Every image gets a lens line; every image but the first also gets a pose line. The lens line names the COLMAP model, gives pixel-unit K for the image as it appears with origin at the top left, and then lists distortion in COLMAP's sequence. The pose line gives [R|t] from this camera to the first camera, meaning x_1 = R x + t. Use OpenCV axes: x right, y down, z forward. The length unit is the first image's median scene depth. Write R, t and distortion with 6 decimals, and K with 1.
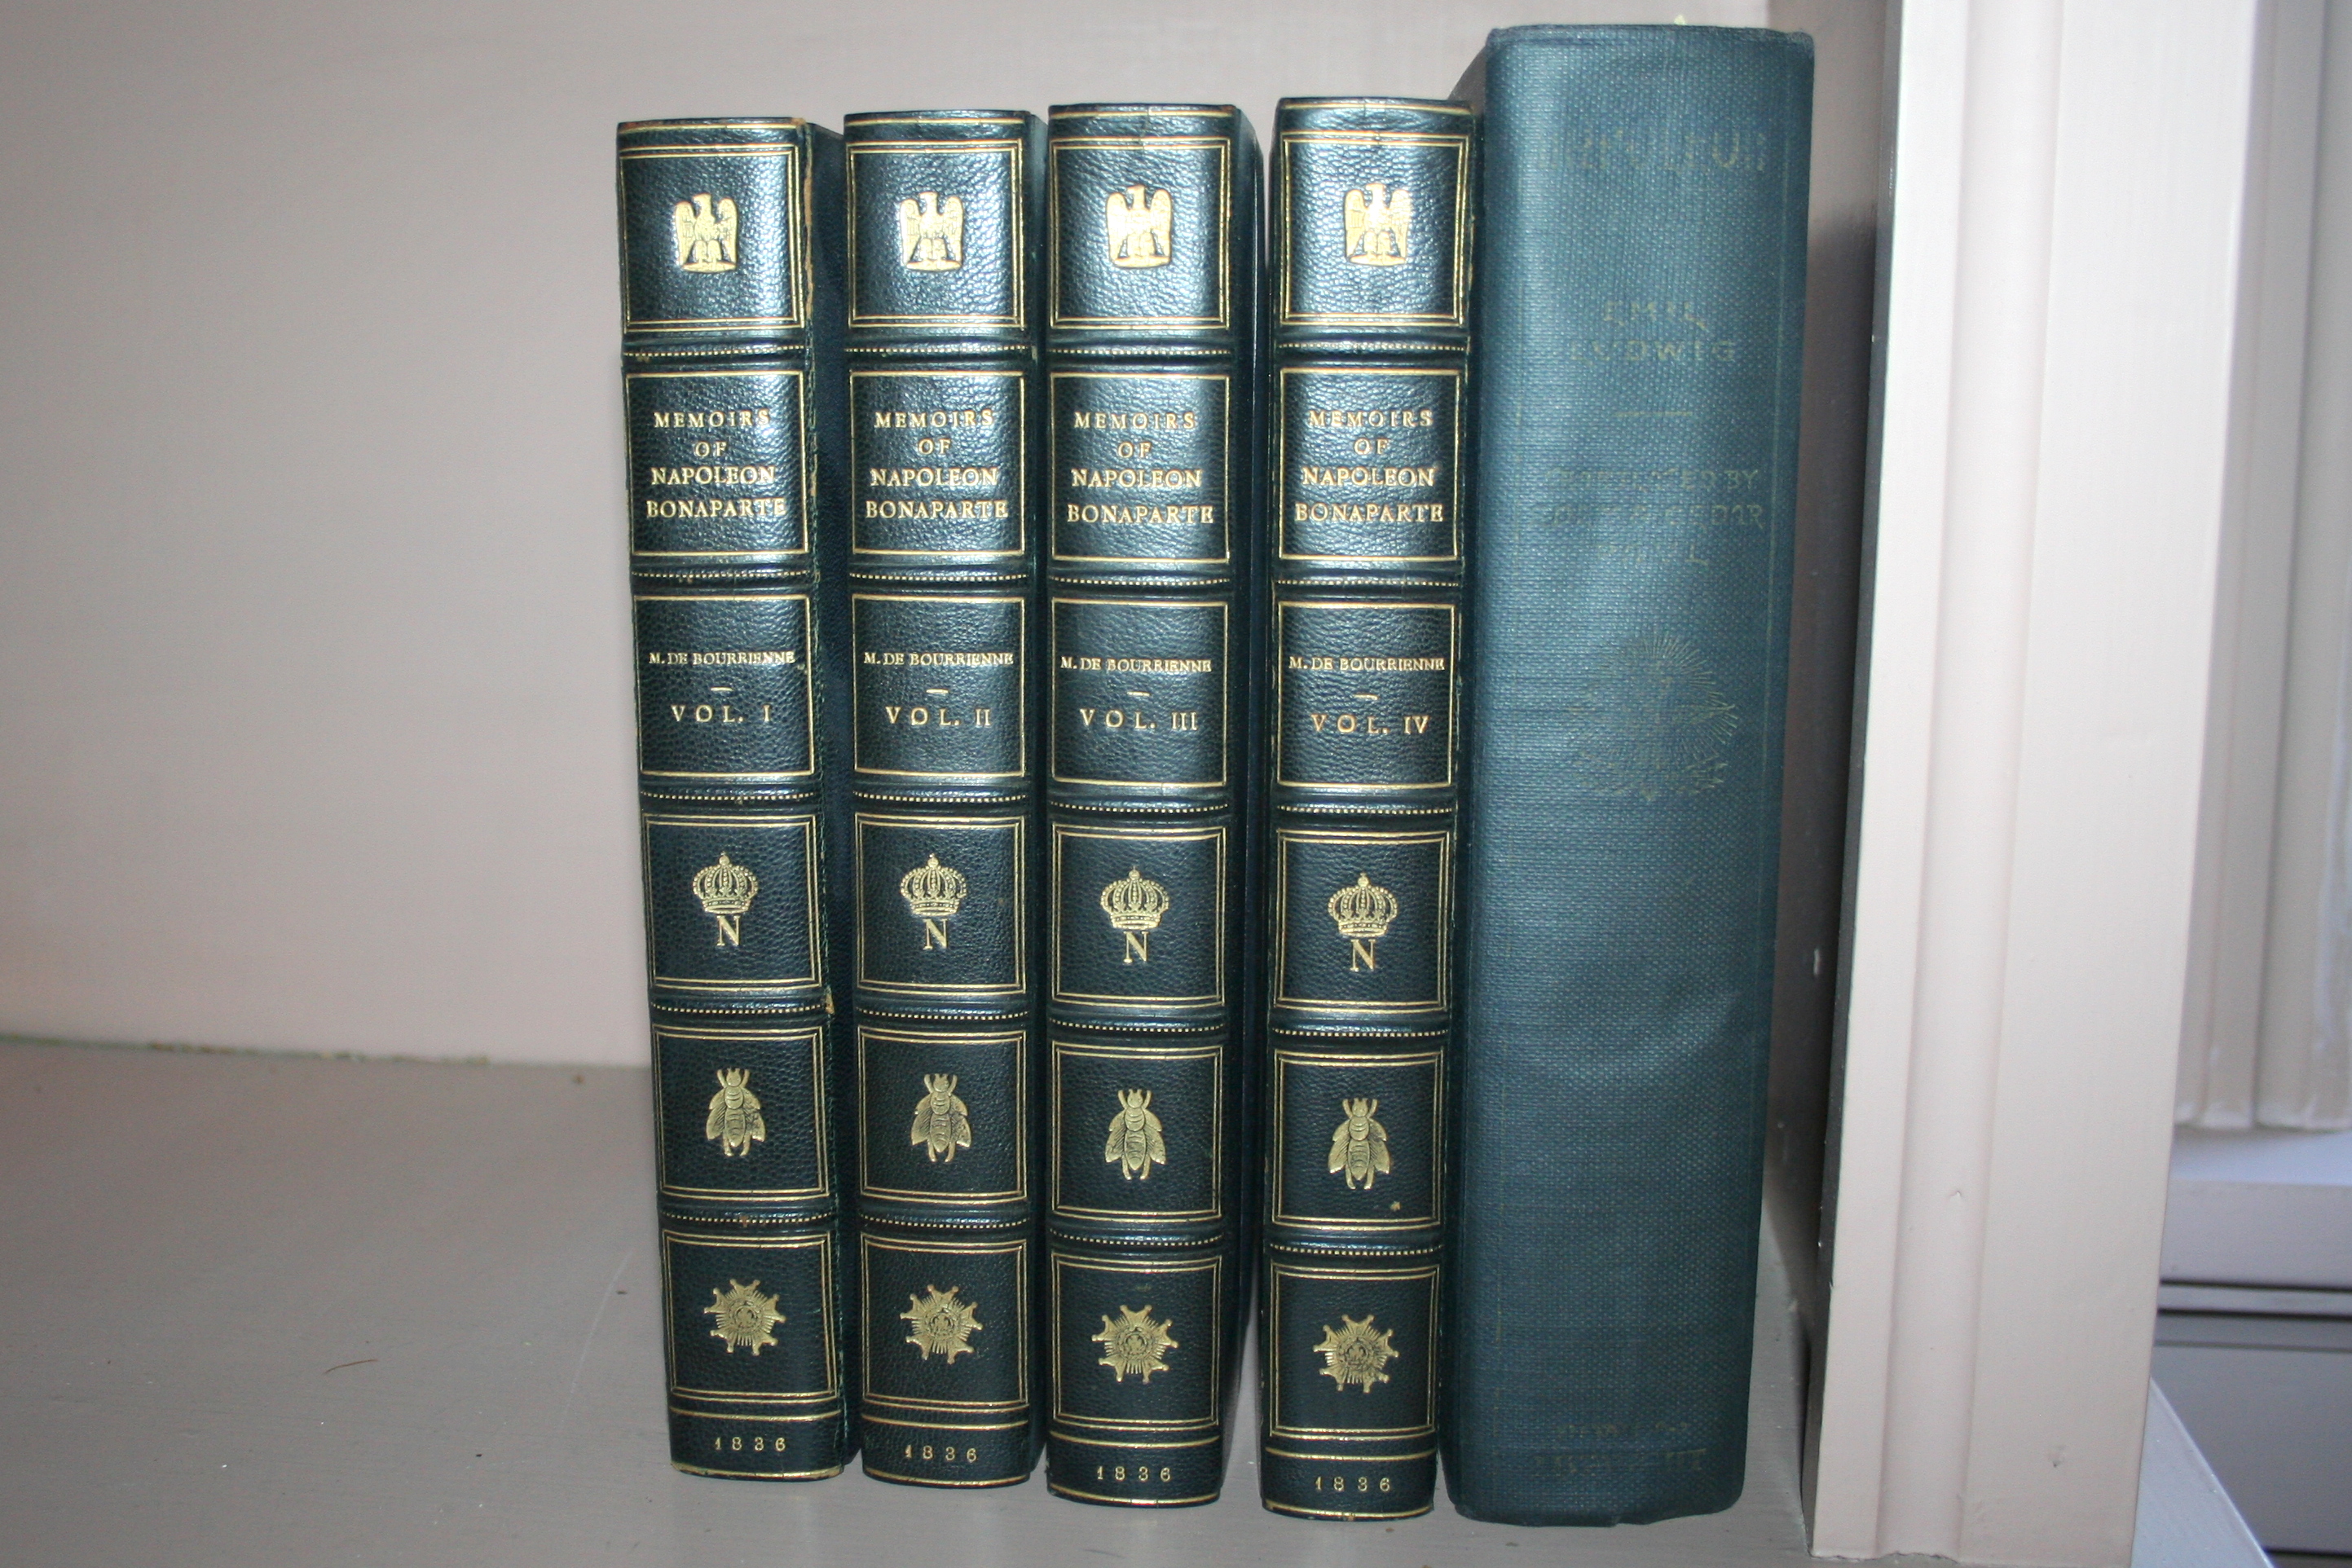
lens RADIAL K [[2276.2, 0, 1178.5], [0, 2276.2, 785.0], [0, 0, 1]] dist [-0.003266, 0.000000]
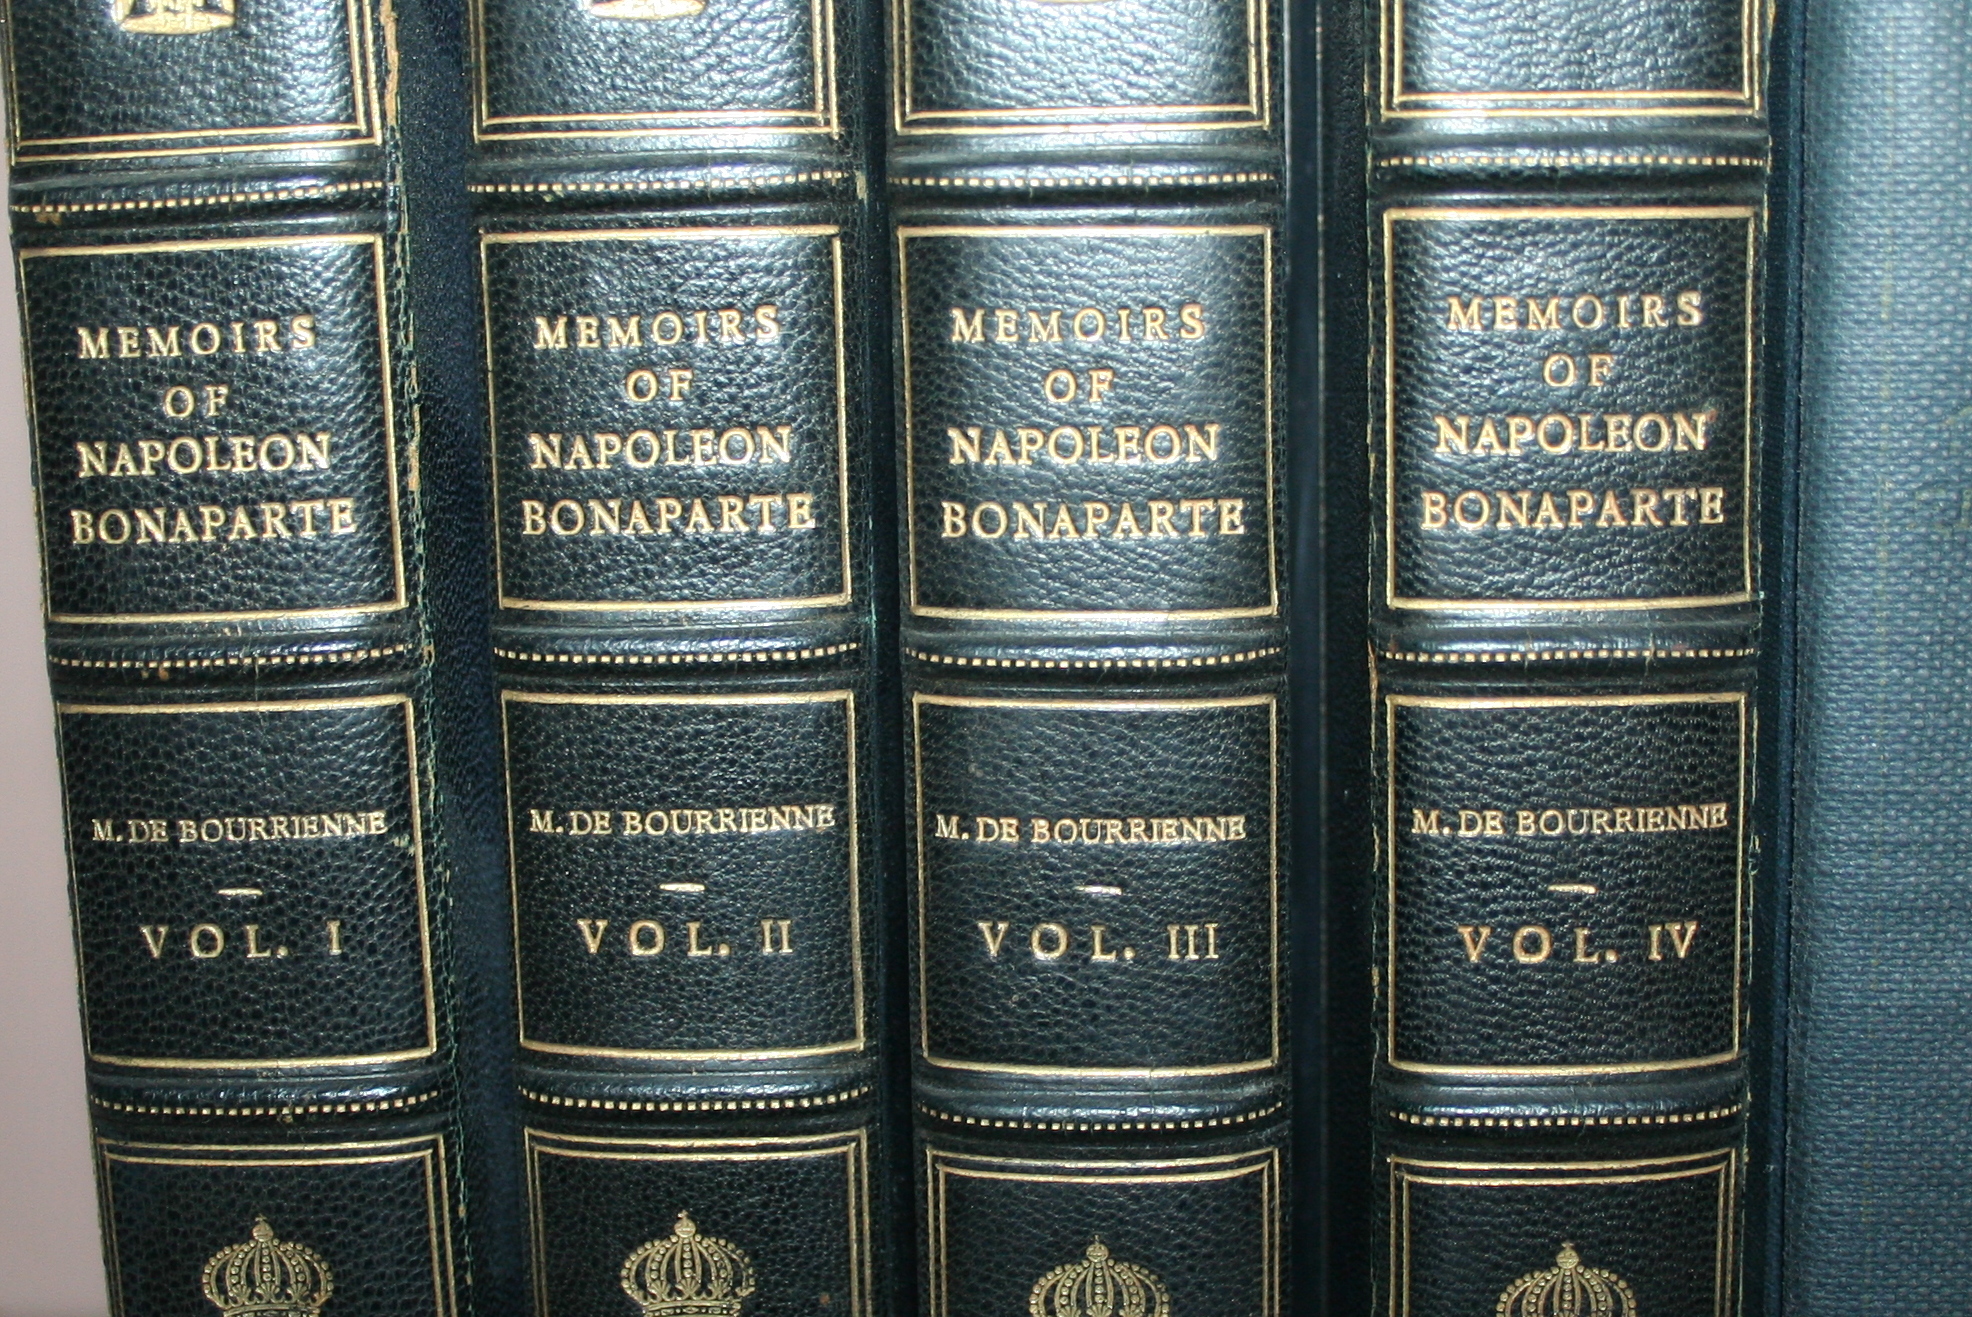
lens RADIAL K [[2081.9, 0, 987.9], [0, 2081.9, 655.3], [0, 0, 1]] dist [-0.033178, 0.000000]
pose [[0.998846, -0.028356, 0.038770, -0.056480], [0.027037, 0.999051, 0.034138, -0.104772], [-0.039702, -0.033051, 0.998665, 0.555234]]
